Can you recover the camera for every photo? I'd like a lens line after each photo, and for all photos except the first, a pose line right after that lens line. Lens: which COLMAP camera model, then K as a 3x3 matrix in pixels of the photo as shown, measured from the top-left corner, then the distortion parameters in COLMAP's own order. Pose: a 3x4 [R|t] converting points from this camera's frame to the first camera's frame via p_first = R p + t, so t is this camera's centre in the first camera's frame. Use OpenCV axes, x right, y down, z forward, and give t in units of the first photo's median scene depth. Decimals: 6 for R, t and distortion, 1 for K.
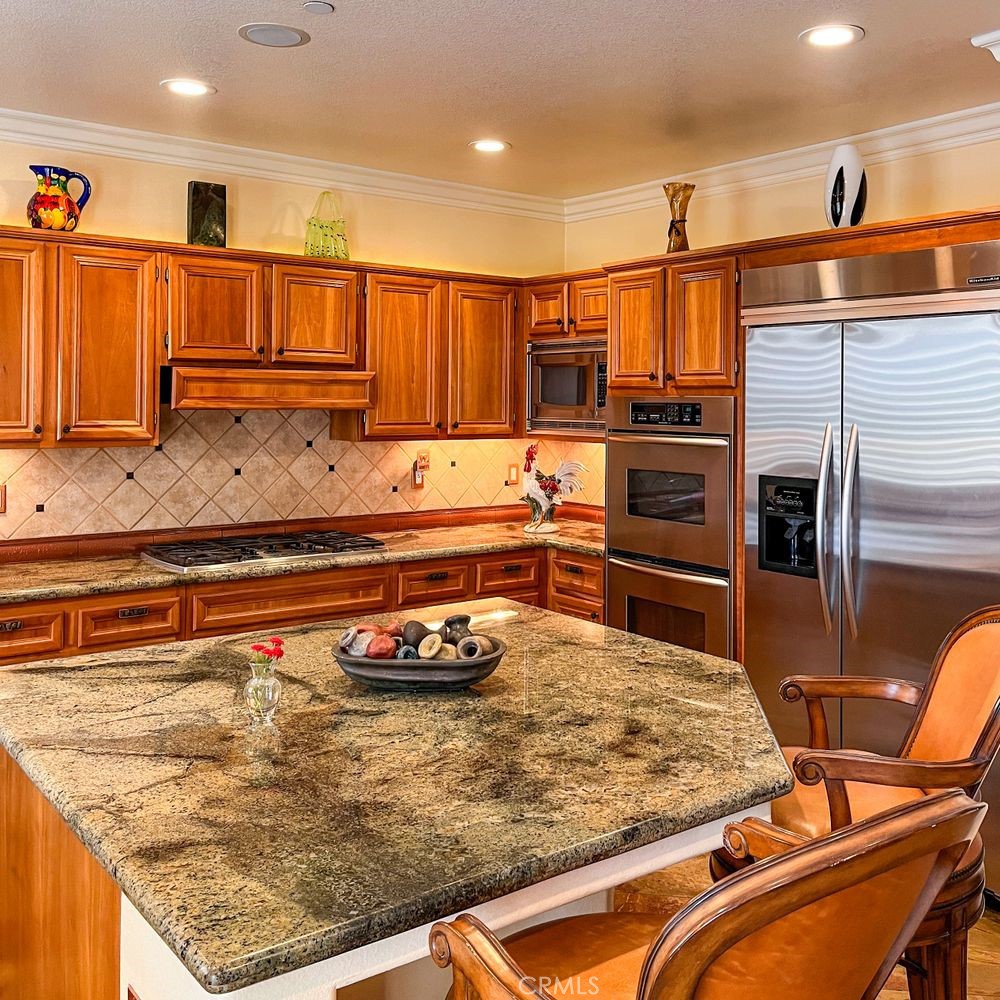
lens RADIAL K [[1052.4, 0, 496.6], [0, 1052.4, 388.2], [0, 0, 1]] dist [0.061001, 0.000215]
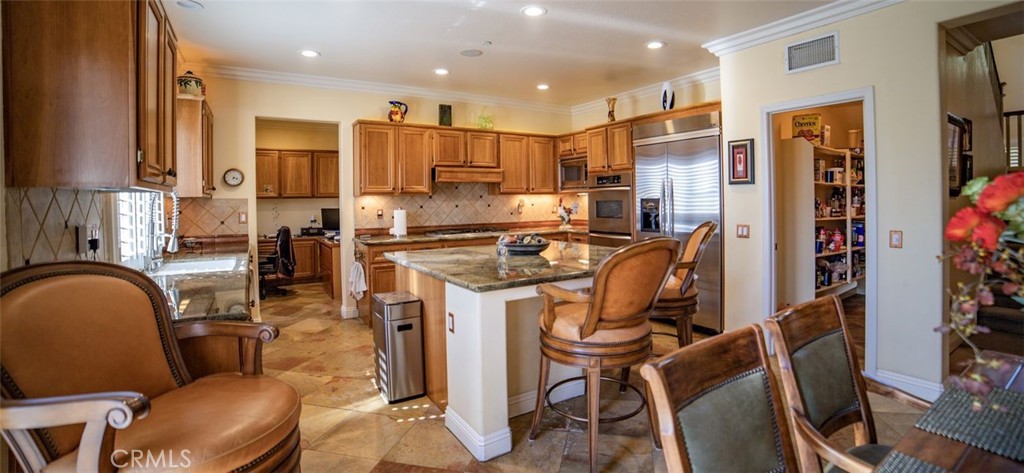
lens RADIAL K [[434.6, 0, 512.3], [0, 434.6, 192.3], [0, 0, 1]] dist [-0.055835, -0.000015]
pose [[0.996025, -0.022731, -0.086121, 0.004834], [0.022861, 0.999739, 0.000517, 0.048950], [0.086087, -0.002484, 0.996285, -0.160502]]
